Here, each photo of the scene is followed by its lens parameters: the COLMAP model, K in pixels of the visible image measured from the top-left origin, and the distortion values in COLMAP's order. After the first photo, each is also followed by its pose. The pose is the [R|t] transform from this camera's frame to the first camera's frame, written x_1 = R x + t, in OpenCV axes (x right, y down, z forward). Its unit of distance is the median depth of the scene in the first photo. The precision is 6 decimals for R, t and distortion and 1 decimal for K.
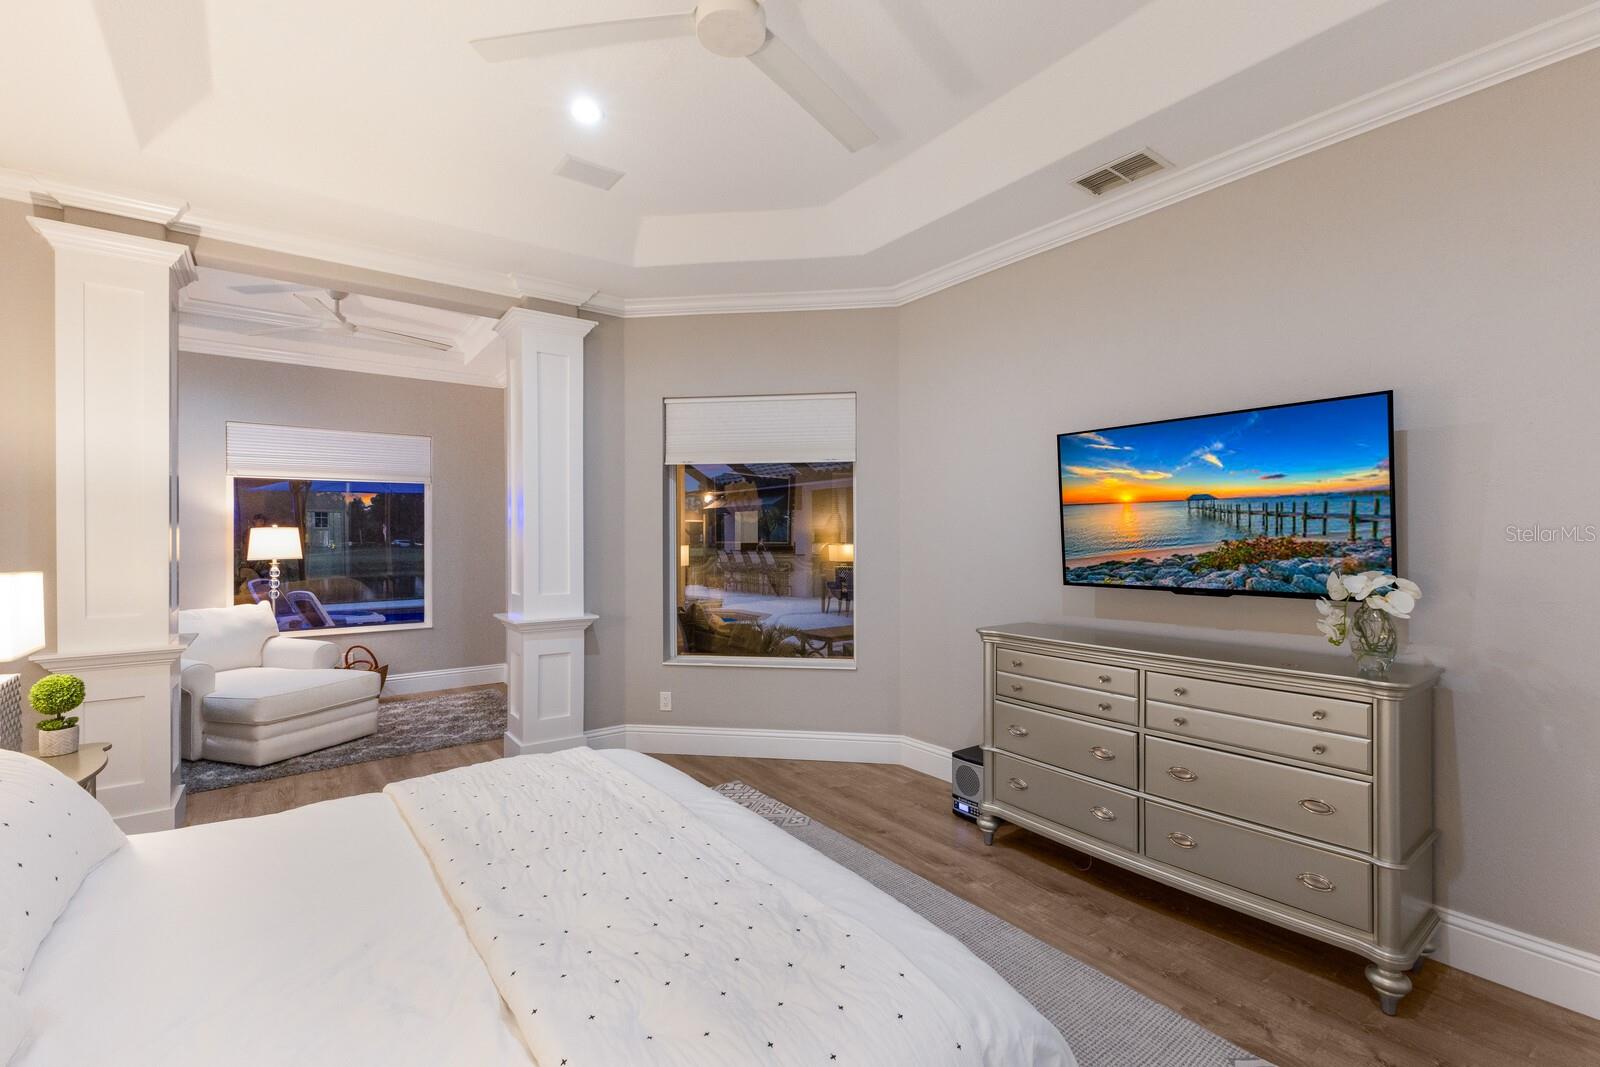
lens RADIAL K [[698.8, 0, 806.9], [0, 698.8, 529.4], [0, 0, 1]] dist [0.011780, 0.000281]
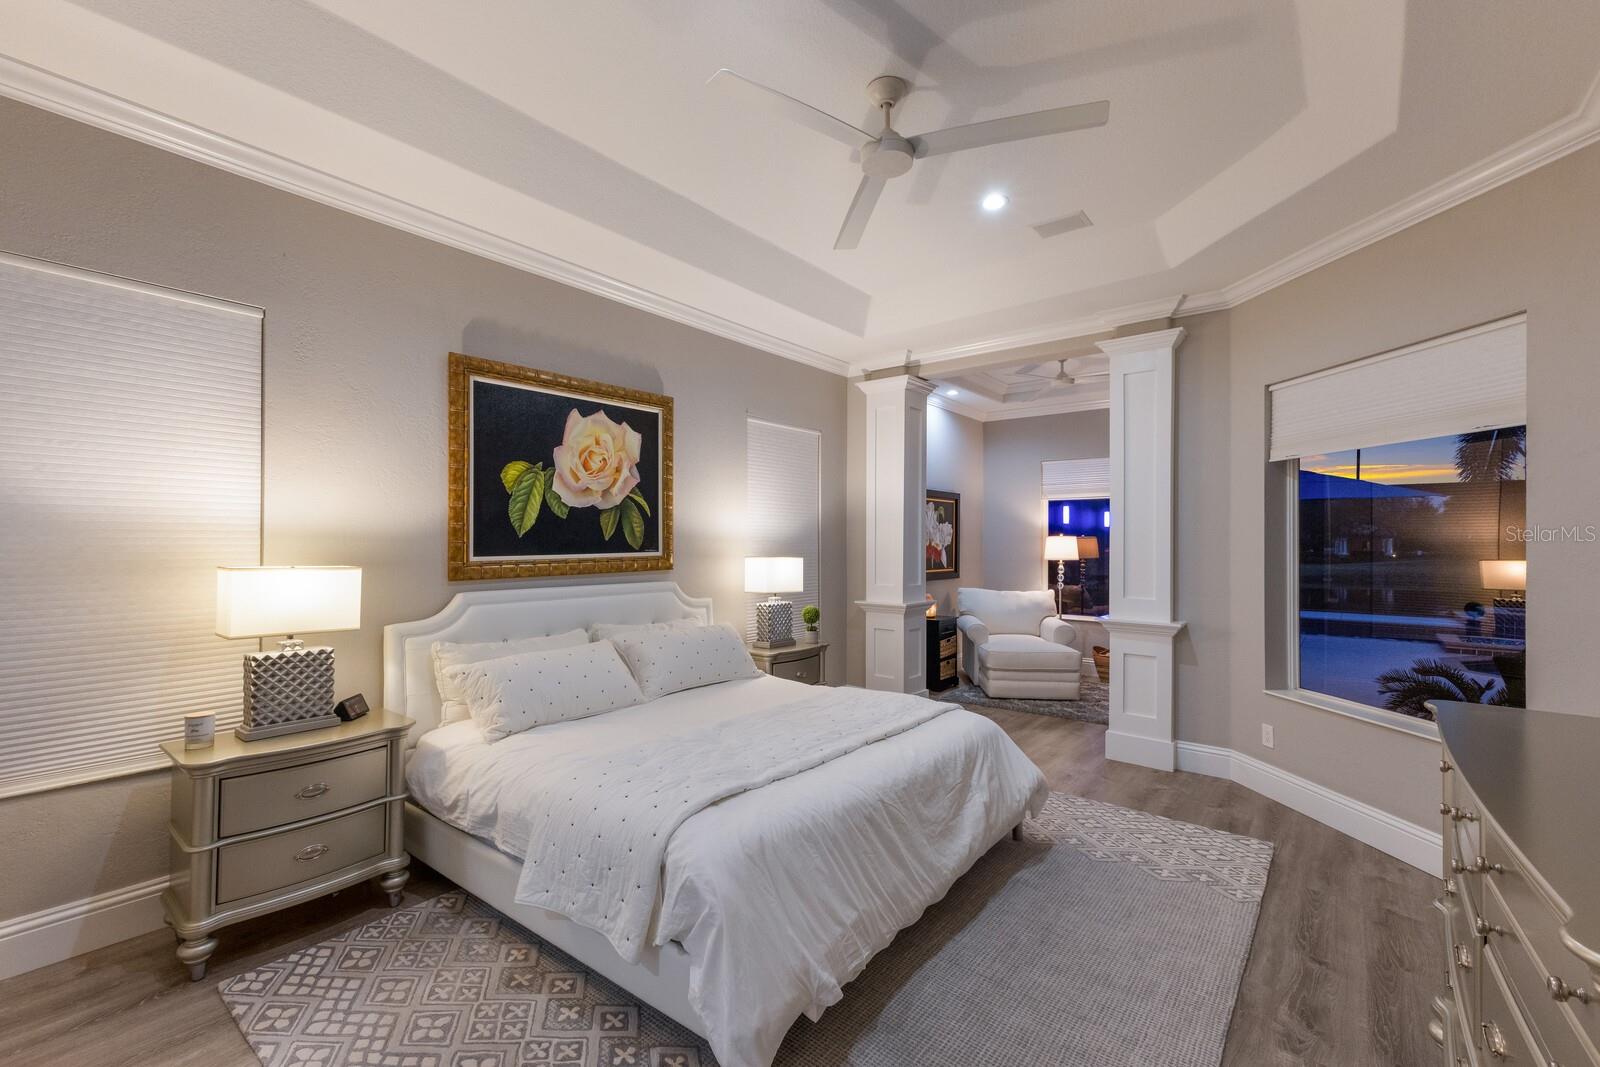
lens RADIAL K [[698.8, 0, 806.9], [0, 698.8, 529.4], [0, 0, 1]] dist [0.011780, 0.000281]
pose [[0.244689, -0.013207, -0.969512, 0.523070], [0.003053, 0.999913, -0.012850, 0.000069], [0.969597, 0.000184, 0.244708, 0.245028]]
